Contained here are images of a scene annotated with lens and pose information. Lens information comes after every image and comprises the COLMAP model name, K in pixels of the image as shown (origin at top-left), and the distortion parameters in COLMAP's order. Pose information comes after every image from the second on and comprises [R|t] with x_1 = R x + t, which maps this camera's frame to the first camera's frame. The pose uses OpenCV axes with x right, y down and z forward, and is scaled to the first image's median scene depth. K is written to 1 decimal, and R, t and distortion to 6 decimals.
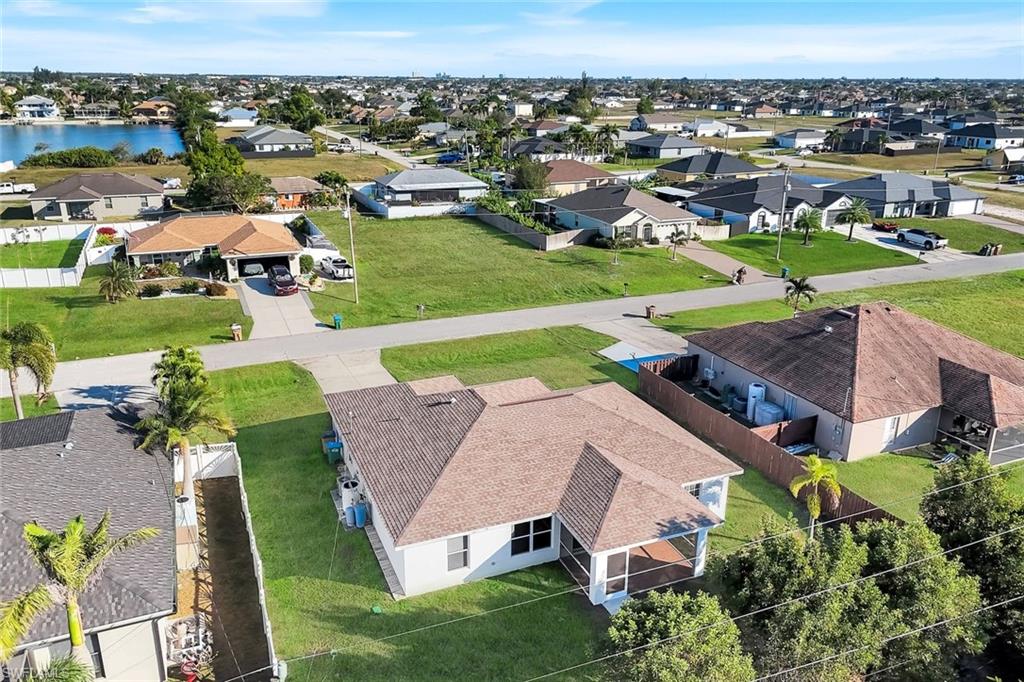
lens RADIAL K [[747.7, 0, 506.7], [0, 747.7, 372.5], [0, 0, 1]] dist [0.050815, -0.042305]
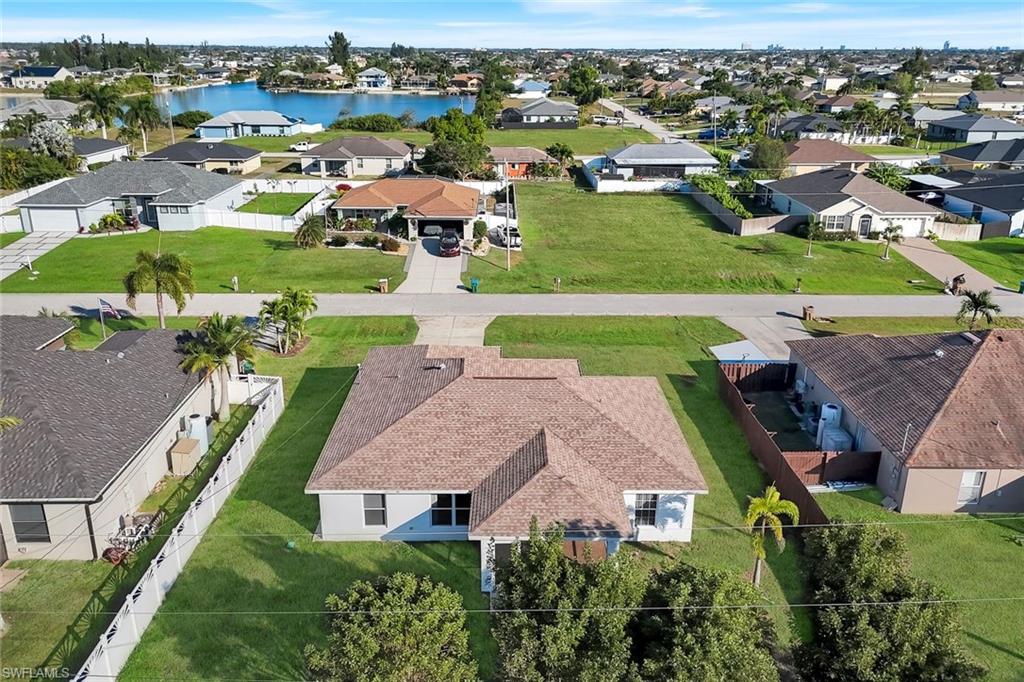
lens RADIAL K [[763.2, 0, 512.0], [0, 763.2, 341.0], [0, 0, 1]] dist [0.060851, -0.059729]
pose [[0.926083, 0.133112, -0.353061, 0.166263], [-0.137356, 0.990435, 0.013130, -0.010314], [0.351432, 0.036335, 0.935508, 0.027321]]
